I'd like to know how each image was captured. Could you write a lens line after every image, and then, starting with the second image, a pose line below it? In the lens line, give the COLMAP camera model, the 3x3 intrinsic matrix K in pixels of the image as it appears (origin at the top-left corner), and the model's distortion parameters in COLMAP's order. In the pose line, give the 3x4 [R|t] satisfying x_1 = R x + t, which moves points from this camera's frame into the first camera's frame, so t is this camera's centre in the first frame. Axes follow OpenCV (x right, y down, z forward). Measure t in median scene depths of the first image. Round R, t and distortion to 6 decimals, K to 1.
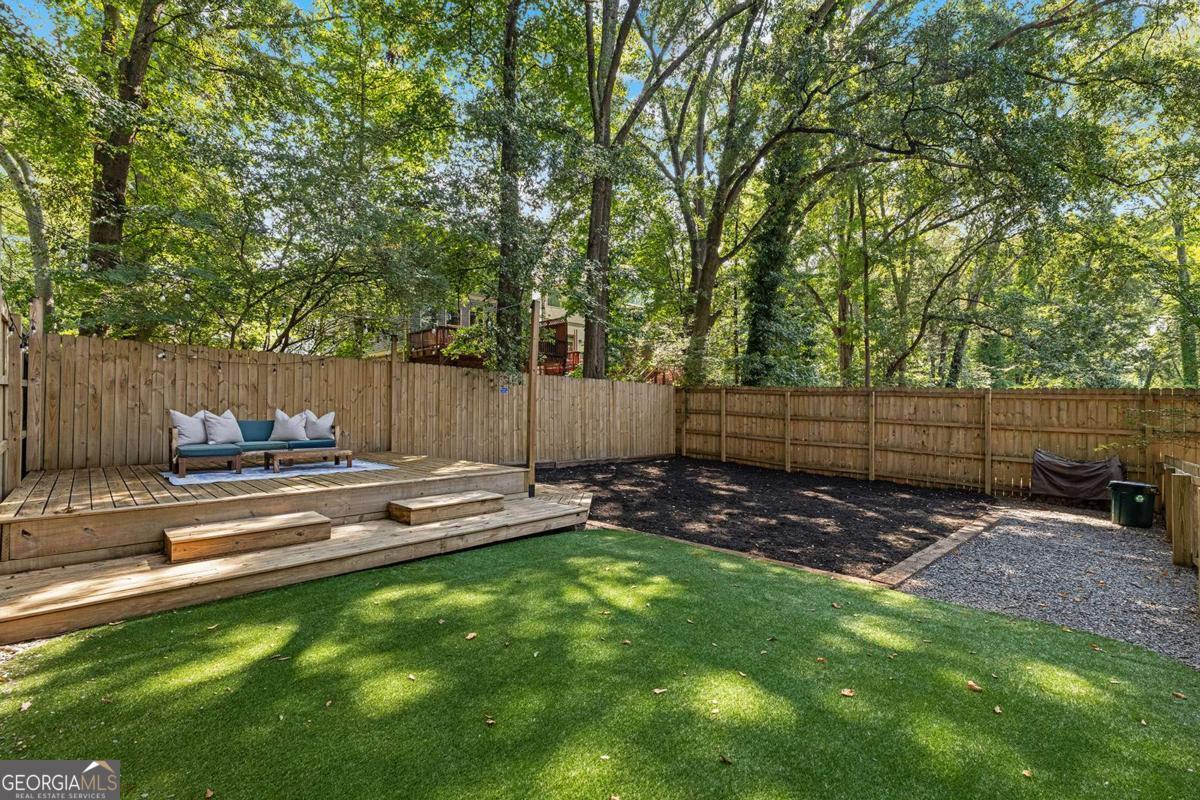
lens RADIAL K [[529.0, 0, 601.8], [0, 529.0, 402.3], [0, 0, 1]] dist [0.002934, -0.000100]
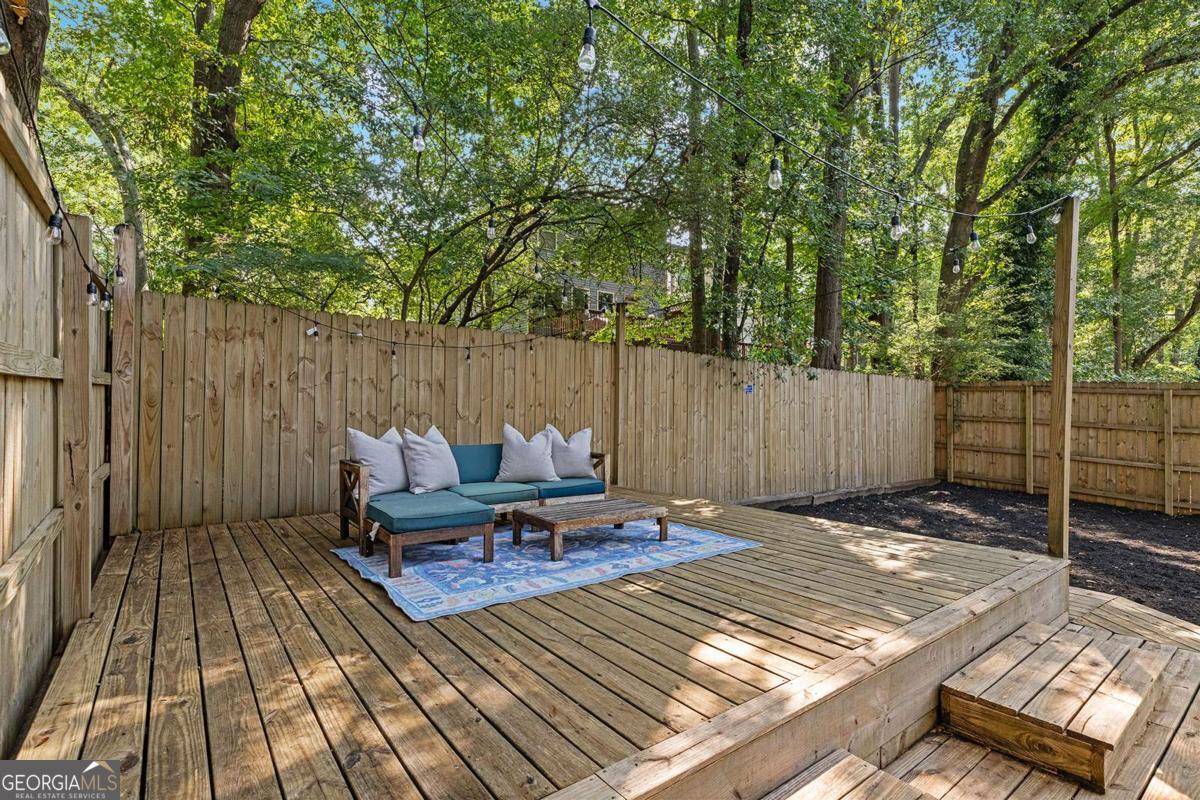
lens RADIAL K [[572.9, 0, 603.1], [0, 572.9, 402.3], [0, 0, 1]] dist [-0.003495, 0.000337]
pose [[0.991825, 0.001051, -0.127600, -0.442984], [-0.000714, 0.999996, 0.002685, -0.011711], [0.127602, -0.002572, 0.991822, 0.422431]]
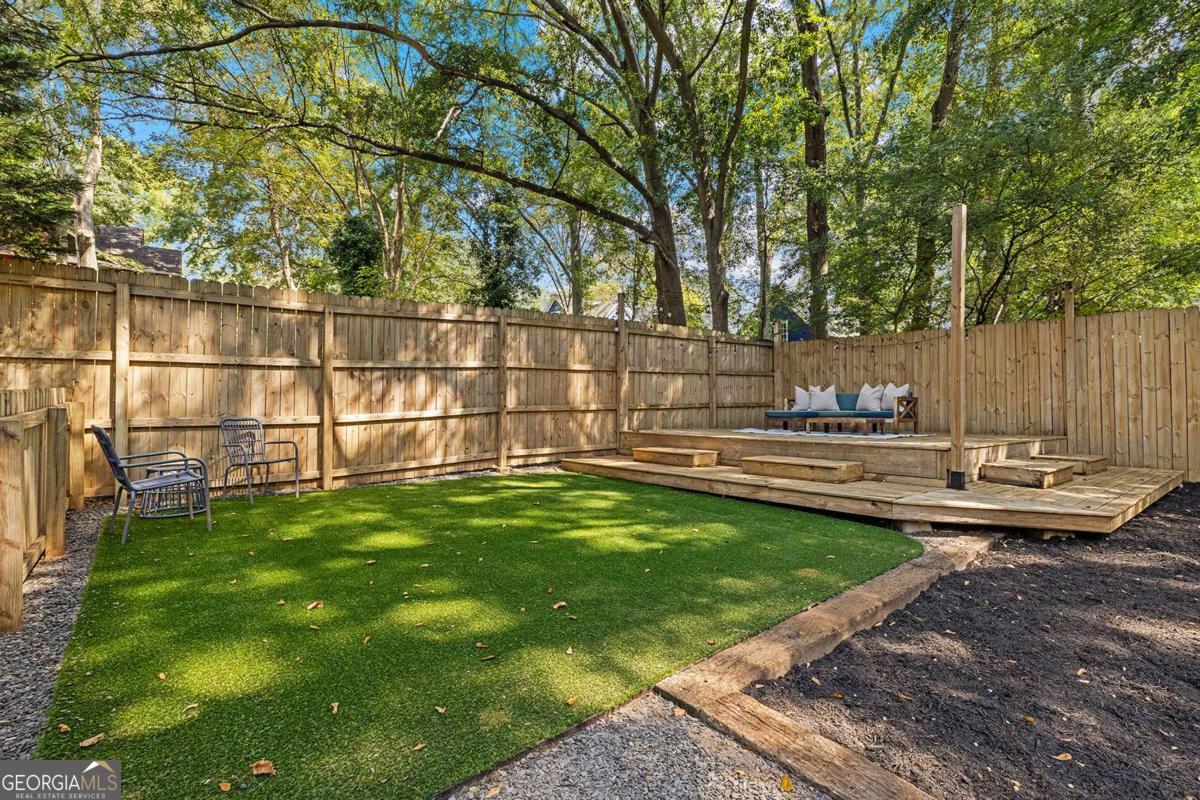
lens RADIAL K [[529.0, 0, 604.8], [0, 529.0, 403.8], [0, 0, 1]] dist [0.002934, -0.000100]
pose [[-0.095508, -0.013620, -0.995335, 0.554066], [0.005803, 0.999882, -0.014240, 0.070601], [0.995412, -0.007136, -0.095418, 0.574091]]
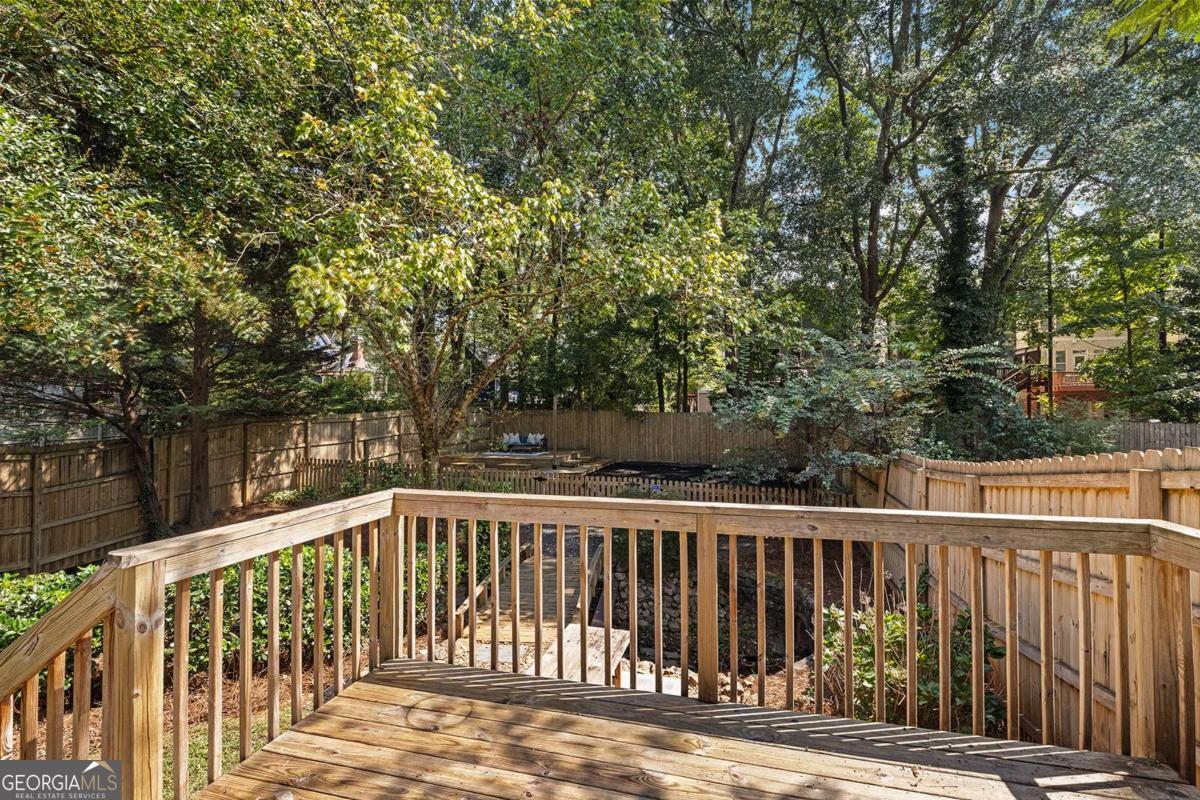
lens RADIAL K [[529.0, 0, 600.6], [0, 529.0, 404.6], [0, 0, 1]] dist [0.002934, -0.000100]
pose [[0.497979, -0.014855, -0.867062, 2.146311], [0.015409, 0.999847, -0.008280, -0.114070], [0.867052, -0.009238, 0.498132, -0.111432]]
